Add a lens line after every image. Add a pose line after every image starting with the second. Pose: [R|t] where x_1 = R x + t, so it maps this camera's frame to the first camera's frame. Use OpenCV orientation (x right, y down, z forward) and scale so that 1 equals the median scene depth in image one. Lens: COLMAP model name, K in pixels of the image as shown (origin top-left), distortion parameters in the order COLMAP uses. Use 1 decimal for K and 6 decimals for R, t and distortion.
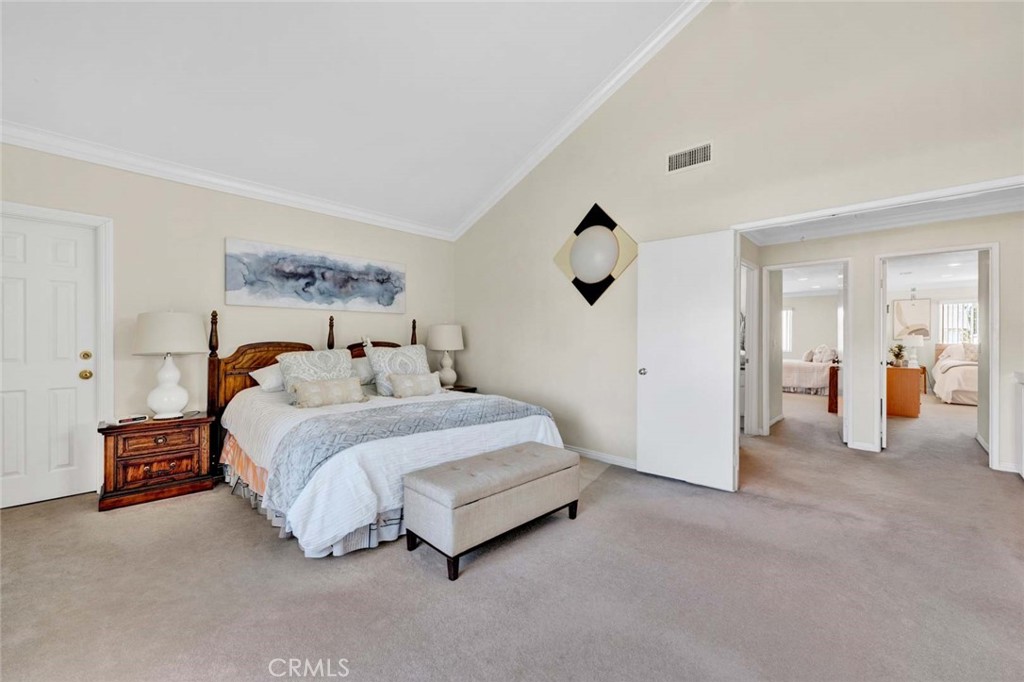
lens RADIAL K [[417.0, 0, 508.8], [0, 417.0, 347.2], [0, 0, 1]] dist [0.003100, 0.000117]
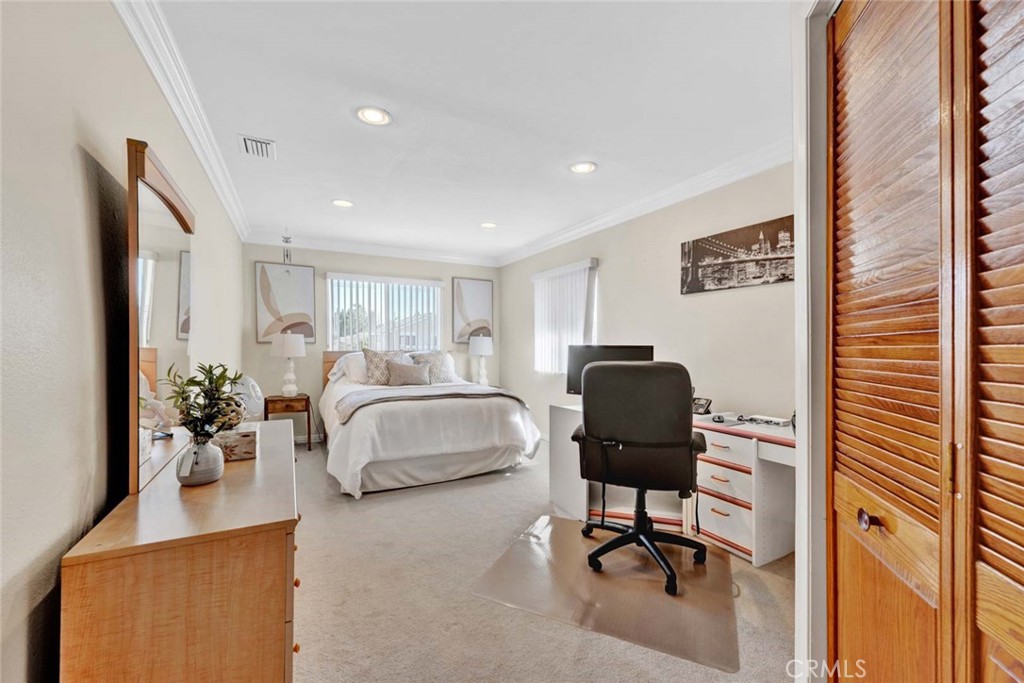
lens RADIAL K [[417.0, 0, 509.7], [0, 417.0, 347.8], [0, 0, 1]] dist [0.003100, 0.000117]
pose [[0.327791, -0.009361, 0.944704, 0.595270], [0.013612, 0.999894, 0.005185, -0.011468], [-0.944652, 0.011160, 0.327883, 0.600323]]
